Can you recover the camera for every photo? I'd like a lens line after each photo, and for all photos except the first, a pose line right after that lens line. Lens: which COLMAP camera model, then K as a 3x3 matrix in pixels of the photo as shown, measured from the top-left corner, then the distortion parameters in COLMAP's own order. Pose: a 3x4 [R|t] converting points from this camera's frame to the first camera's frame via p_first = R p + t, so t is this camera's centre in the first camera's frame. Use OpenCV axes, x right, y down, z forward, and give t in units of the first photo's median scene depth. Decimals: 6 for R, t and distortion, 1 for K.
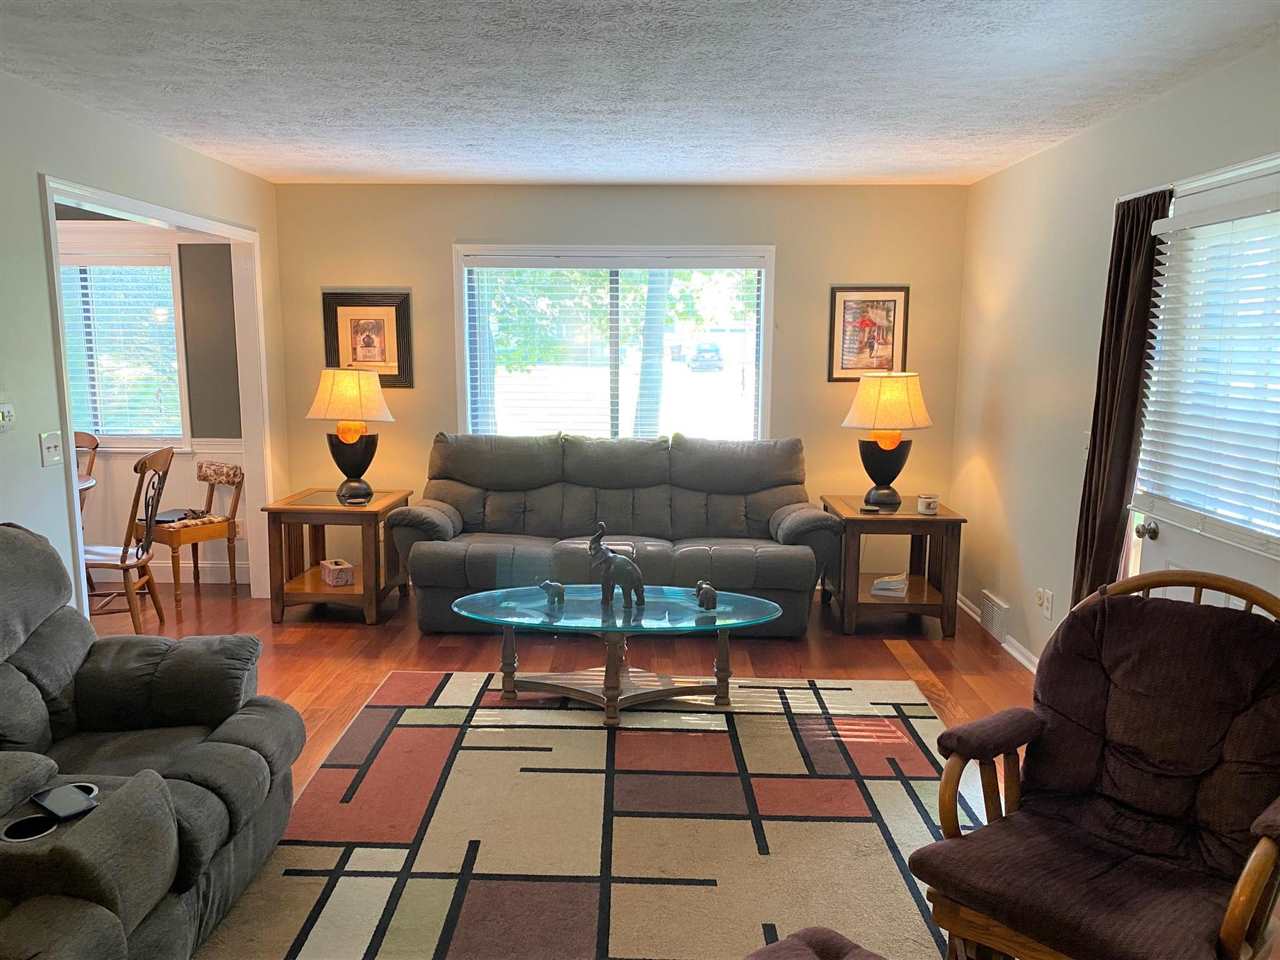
lens RADIAL K [[997.2, 0, 636.1], [0, 997.2, 486.8], [0, 0, 1]] dist [0.114187, -0.172575]
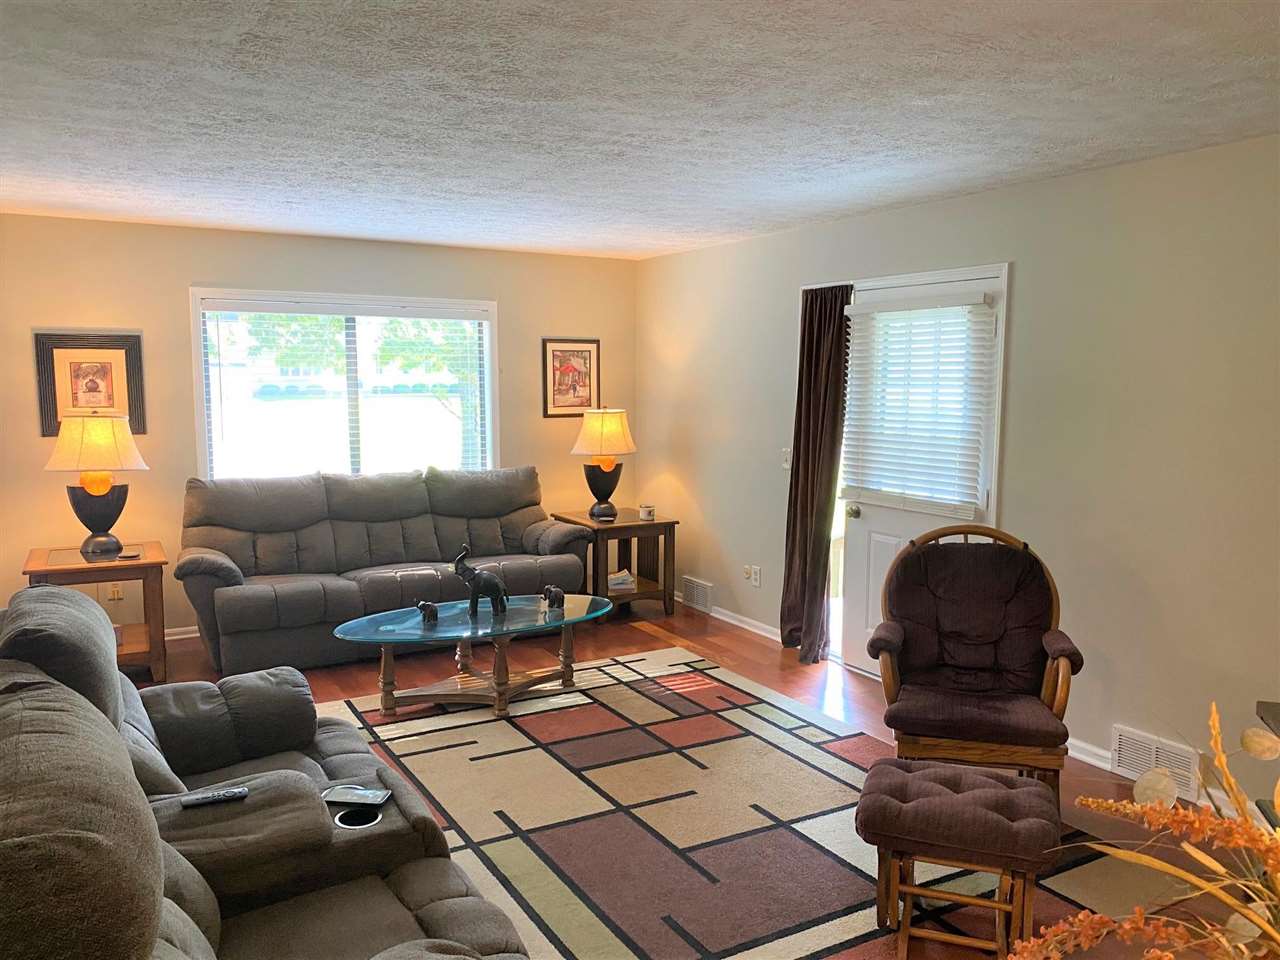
lens RADIAL K [[997.2, 0, 636.1], [0, 997.2, 486.8], [0, 0, 1]] dist [0.114187, -0.172575]
pose [[0.850834, -0.060960, 0.521886, -0.434228], [0.078807, 0.996817, -0.012044, -0.000648], [-0.519491, 0.051376, 0.852930, -0.076435]]
